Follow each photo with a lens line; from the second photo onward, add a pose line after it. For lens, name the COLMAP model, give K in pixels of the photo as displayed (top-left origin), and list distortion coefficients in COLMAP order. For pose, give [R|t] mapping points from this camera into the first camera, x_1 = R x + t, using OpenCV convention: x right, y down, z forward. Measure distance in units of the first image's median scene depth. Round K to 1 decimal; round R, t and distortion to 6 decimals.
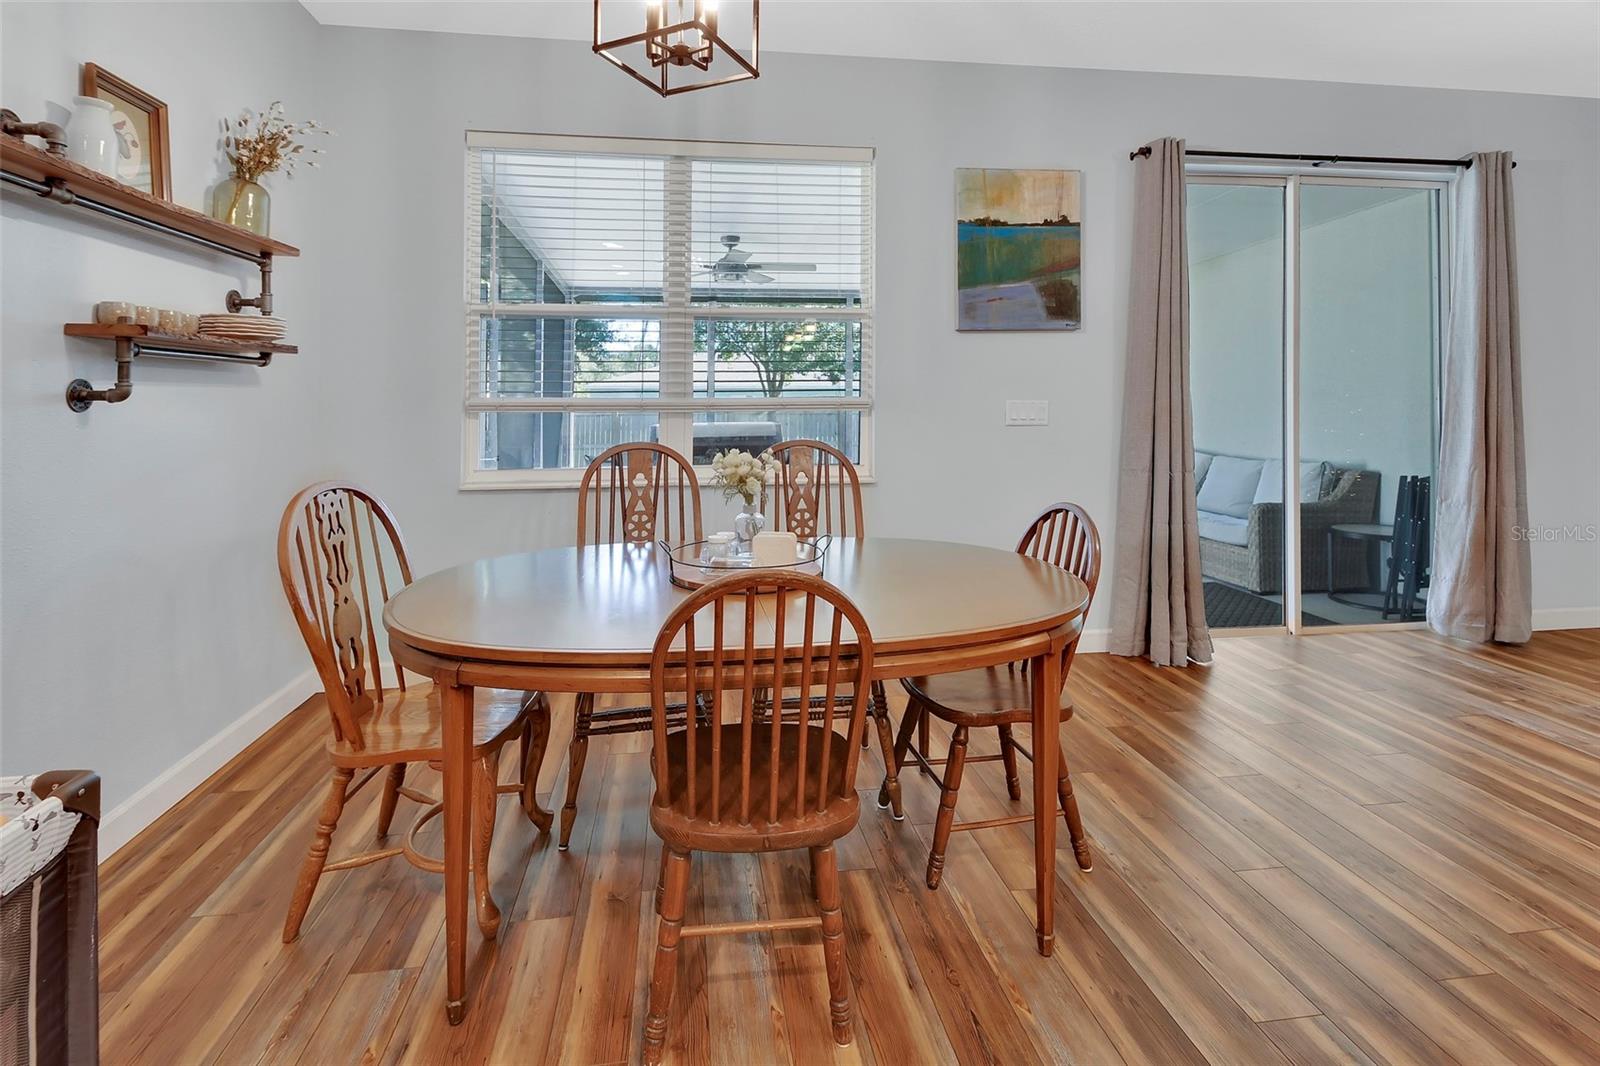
lens RADIAL K [[739.7, 0, 786.3], [0, 739.7, 392.2], [0, 0, 1]] dist [0.010002, -0.000755]
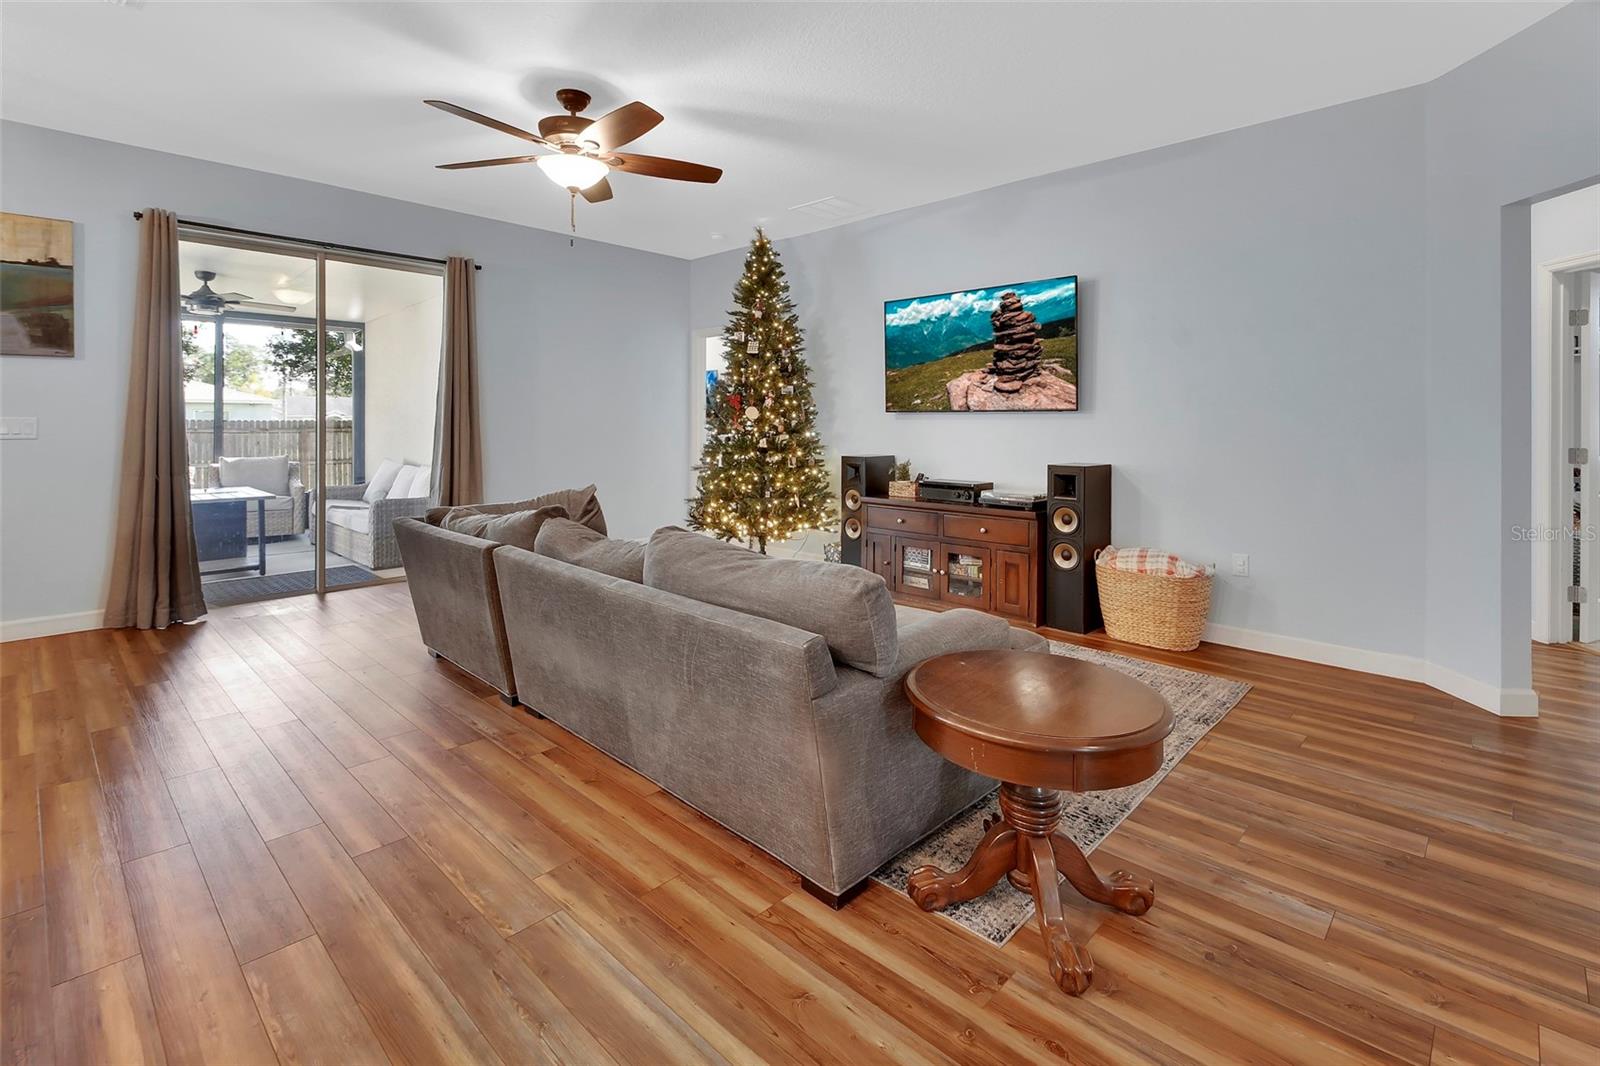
lens RADIAL K [[739.7, 0, 773.2], [0, 739.7, 425.0], [0, 0, 1]] dist [0.010002, -0.000755]
pose [[0.796578, 0.005366, 0.604512, 0.569245], [-0.014386, 0.999846, 0.010082, -0.005296], [-0.604365, -0.016727, 0.796532, -0.616061]]
